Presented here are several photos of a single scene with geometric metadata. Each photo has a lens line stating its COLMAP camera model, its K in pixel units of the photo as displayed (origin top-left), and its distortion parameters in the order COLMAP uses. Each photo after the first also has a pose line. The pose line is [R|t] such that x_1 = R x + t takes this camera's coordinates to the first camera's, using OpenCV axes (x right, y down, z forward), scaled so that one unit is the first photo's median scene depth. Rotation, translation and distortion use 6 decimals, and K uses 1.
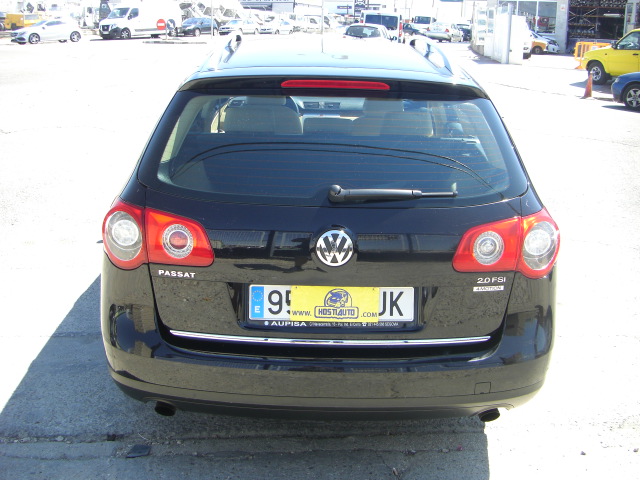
lens RADIAL K [[713.8, 0, 320.3], [0, 713.8, 211.8], [0, 0, 1]] dist [-0.152146, 0.014371]
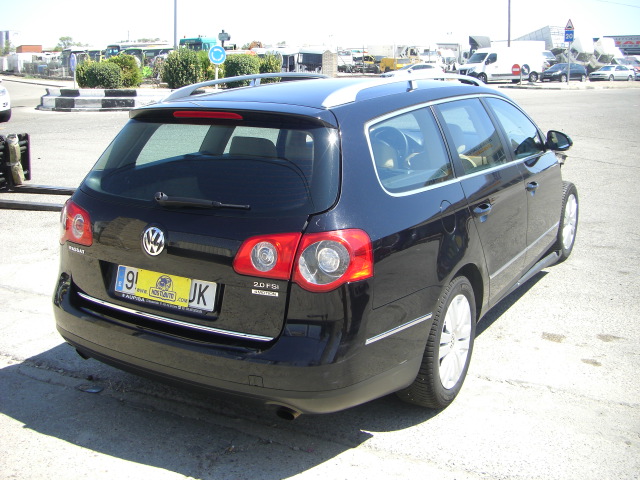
lens RADIAL K [[715.6, 0, 322.2], [0, 715.6, 211.4], [0, 0, 1]] dist [-0.129315, 0.008512]
pose [[0.860481, 0.077493, -0.503554, 0.877386], [-0.109529, 0.993392, -0.034289, 0.007903], [0.497570, 0.084659, 0.863283, 0.045587]]
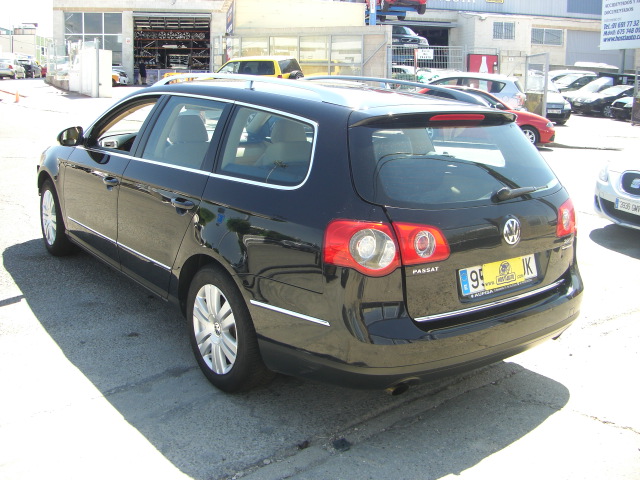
lens RADIAL K [[704.8, 0, 320.0], [0, 704.8, 240.0], [0, 0, 1]] dist [-0.129801, 0.010949]
pose [[0.799539, -0.141189, 0.583784, -1.050586], [0.142988, 0.988777, 0.043302, -0.045096], [-0.583346, 0.048852, 0.810754, 0.095789]]
